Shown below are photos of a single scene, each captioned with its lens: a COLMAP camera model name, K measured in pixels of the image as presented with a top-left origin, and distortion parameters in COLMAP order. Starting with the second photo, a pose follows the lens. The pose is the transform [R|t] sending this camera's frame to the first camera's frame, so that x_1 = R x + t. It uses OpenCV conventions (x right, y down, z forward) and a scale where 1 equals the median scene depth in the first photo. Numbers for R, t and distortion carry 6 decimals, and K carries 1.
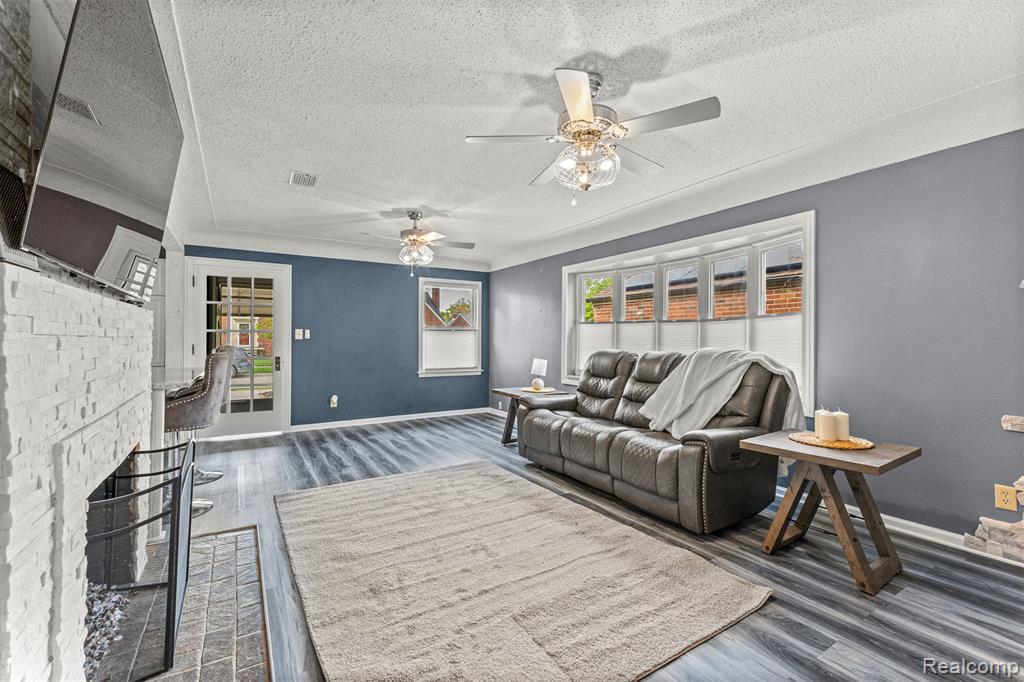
lens RADIAL K [[443.6, 0, 506.2], [0, 443.6, 334.7], [0, 0, 1]] dist [0.007504, -0.001975]
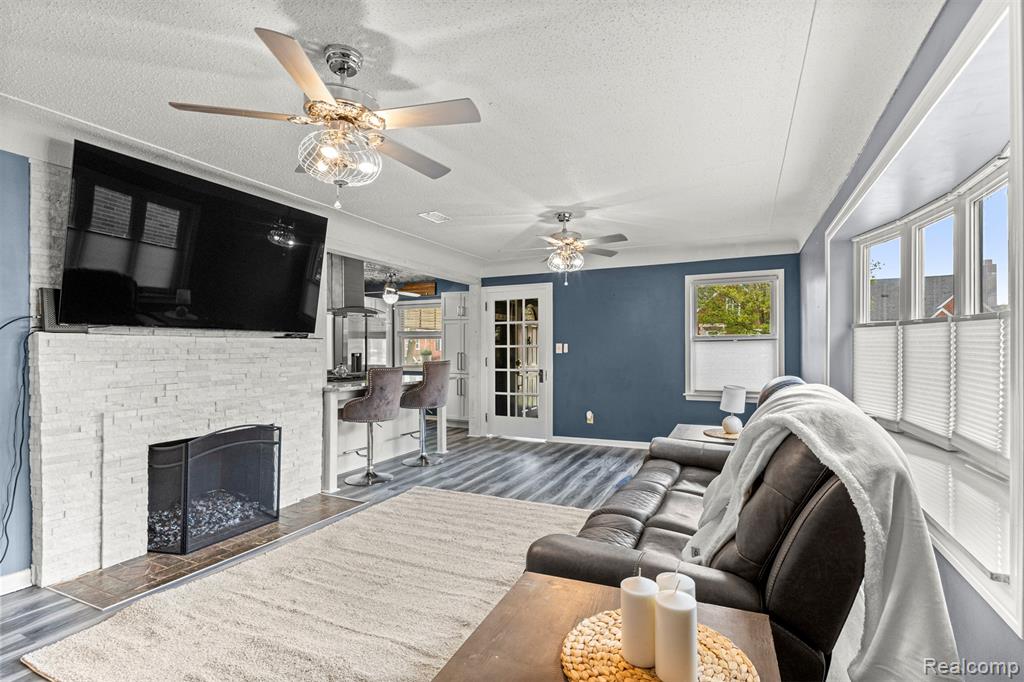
lens RADIAL K [[481.3, 0, 512.5], [0, 481.3, 341.1], [0, 0, 1]] dist [-0.010415, 0.001751]
pose [[0.552965, -0.018249, -0.833005, 0.565549], [0.016723, 0.999802, -0.010802, -0.011078], [0.833037, -0.007957, 0.553161, 0.397513]]
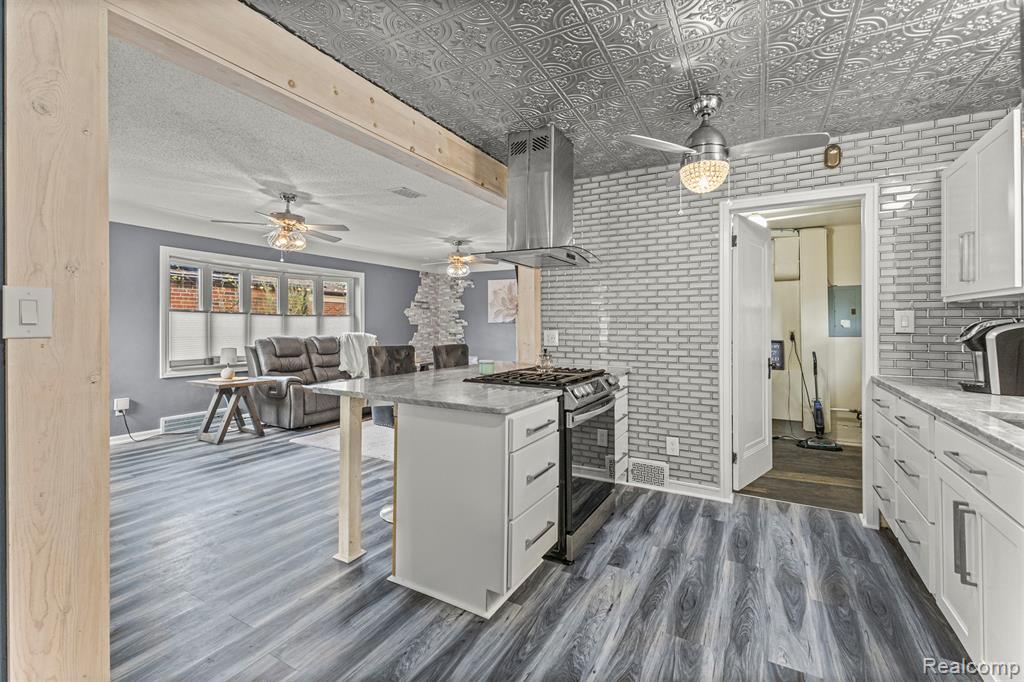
lens RADIAL K [[443.6, 0, 512.0], [0, 443.6, 322.5], [0, 0, 1]] dist [0.007504, -0.001975]
pose [[-0.493882, 0.001582, 0.869528, -1.316357], [-0.014001, 0.999854, -0.009772, -0.005144], [-0.869416, -0.017000, -0.493788, 1.102083]]
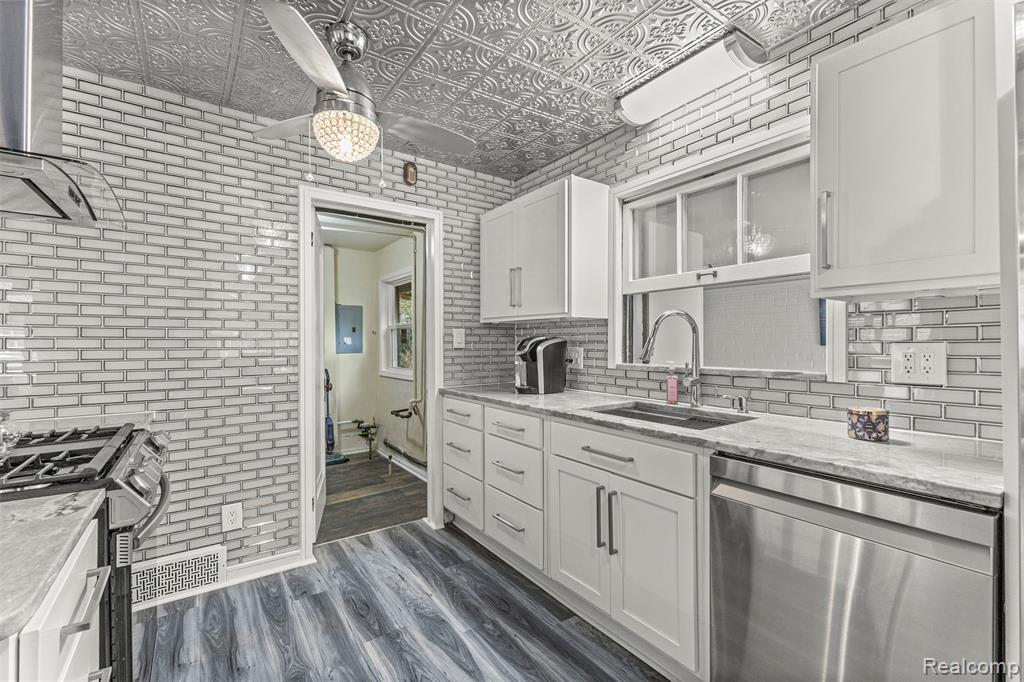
lens RADIAL K [[443.6, 0, 512.7], [0, 443.6, 343.2], [0, 0, 1]] dist [0.007504, -0.001975]
pose [[-0.997071, 0.000530, -0.076483, -1.073033], [0.001432, 0.999930, -0.011740, -0.003969], [0.076472, -0.011815, -0.997002, 1.035547]]
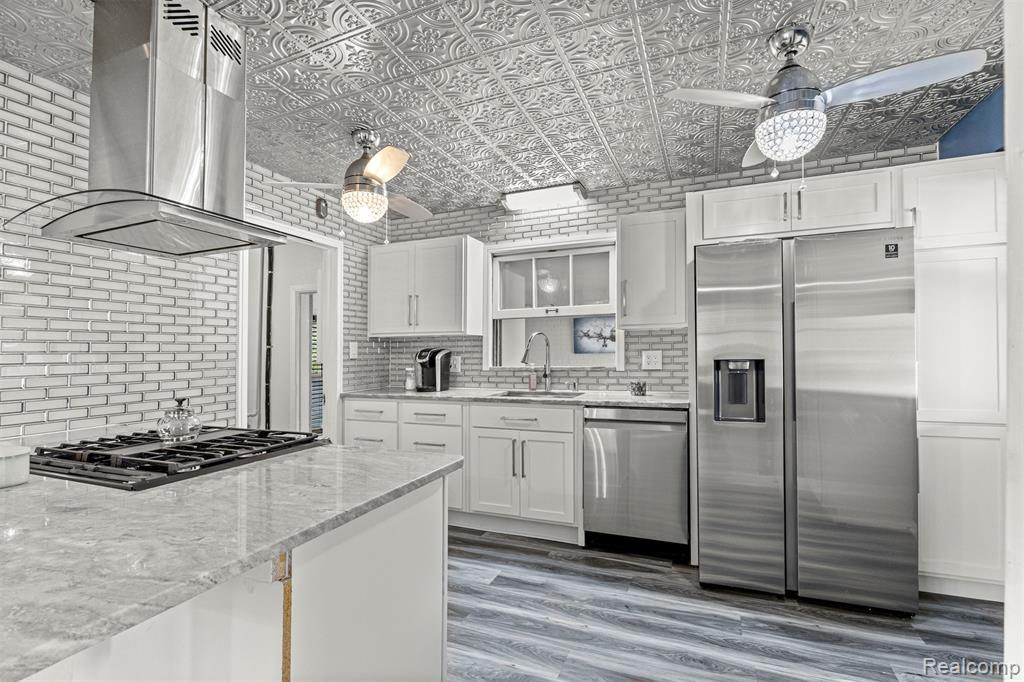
lens RADIAL K [[458.3, 0, 522.1], [0, 458.3, 357.1], [0, 0, 1]] dist [0.003133, 0.001027]
pose [[-0.798360, 0.015943, -0.601969, -0.768930], [0.019257, 0.999814, 0.000939, -0.001991], [0.601872, -0.010842, -0.798519, 1.201327]]
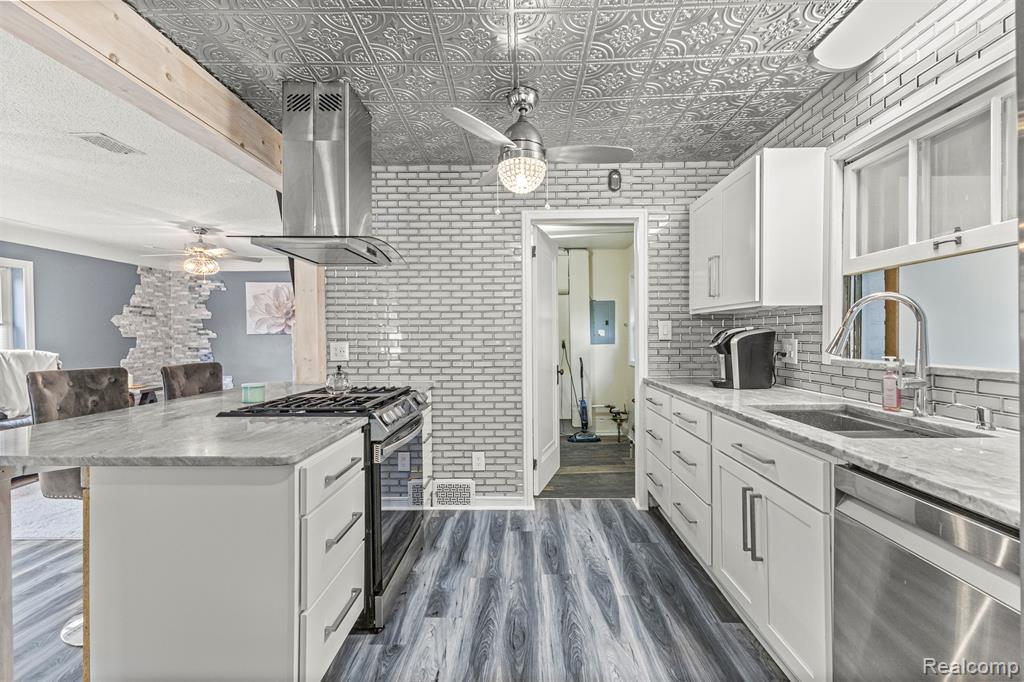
lens RADIAL K [[443.6, 0, 512.3], [0, 443.6, 340.0], [0, 0, 1]] dist [0.007504, -0.001975]
pose [[-0.845271, -0.002234, 0.534334, -1.221650], [-0.002252, 0.999997, 0.000618, -0.004003], [-0.534334, -0.000681, -0.845273, 1.068040]]
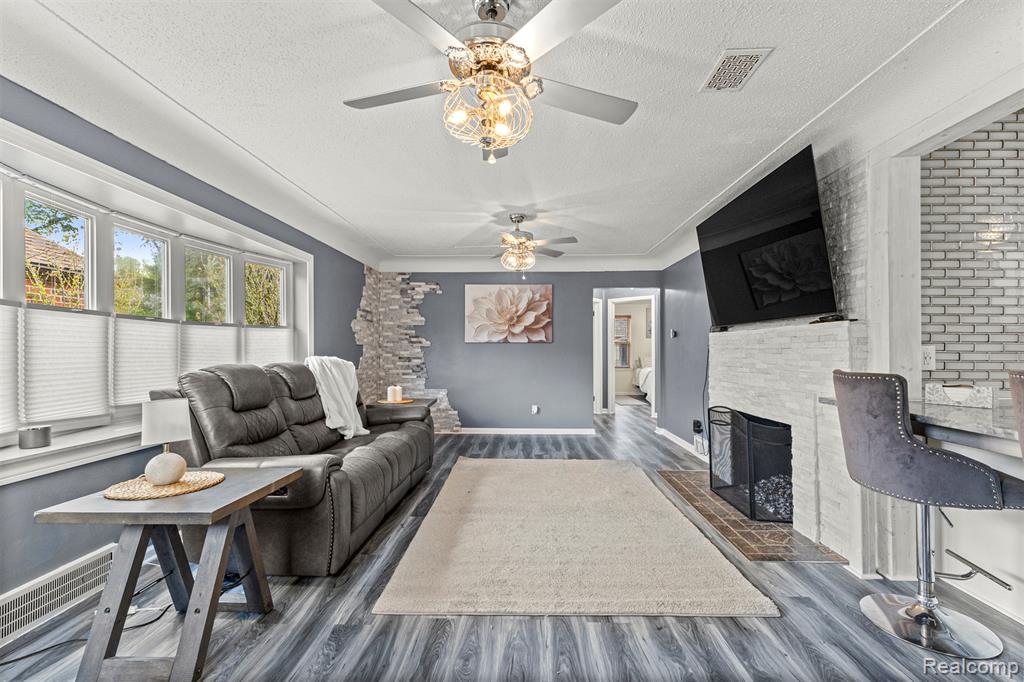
lens RADIAL K [[443.6, 0, 511.5], [0, 443.6, 345.1], [0, 0, 1]] dist [0.007504, -0.001975]
pose [[-0.838996, 0.003901, 0.544123, -0.434638], [-0.009147, 0.999732, -0.021272, 0.016529], [-0.544060, -0.022824, -0.838736, 1.353831]]
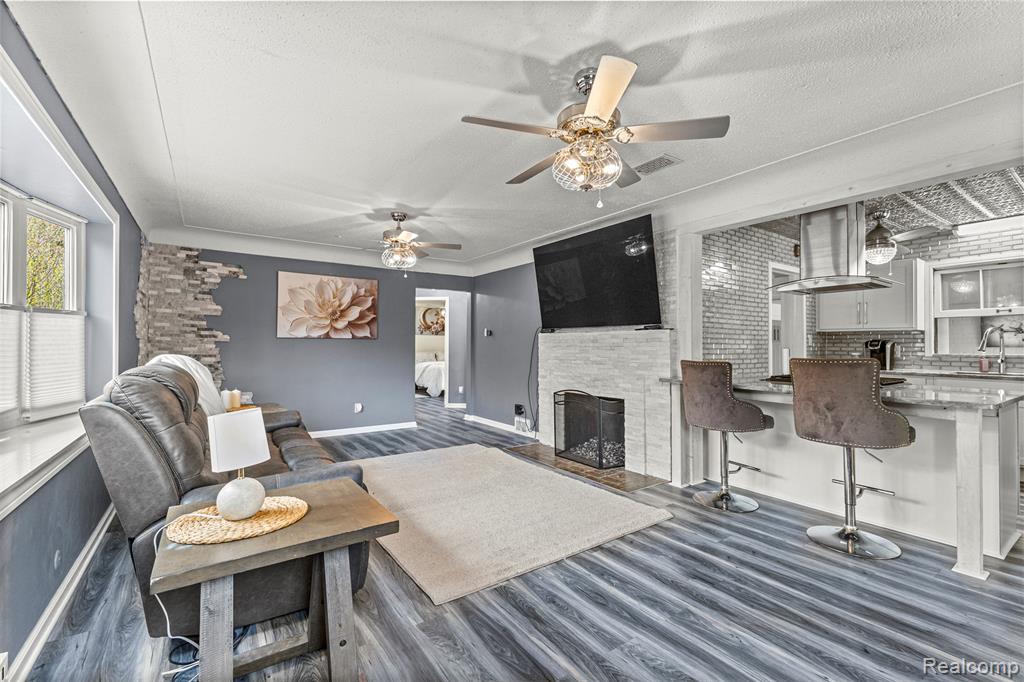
lens RADIAL K [[443.6, 0, 514.3], [0, 443.6, 336.5], [0, 0, 1]] dist [0.007504, -0.001975]
pose [[-0.997858, -0.006868, -0.065057, -0.101681], [-0.004591, 0.999374, -0.035081, 0.016904], [0.065257, -0.034707, -0.997265, 1.530340]]
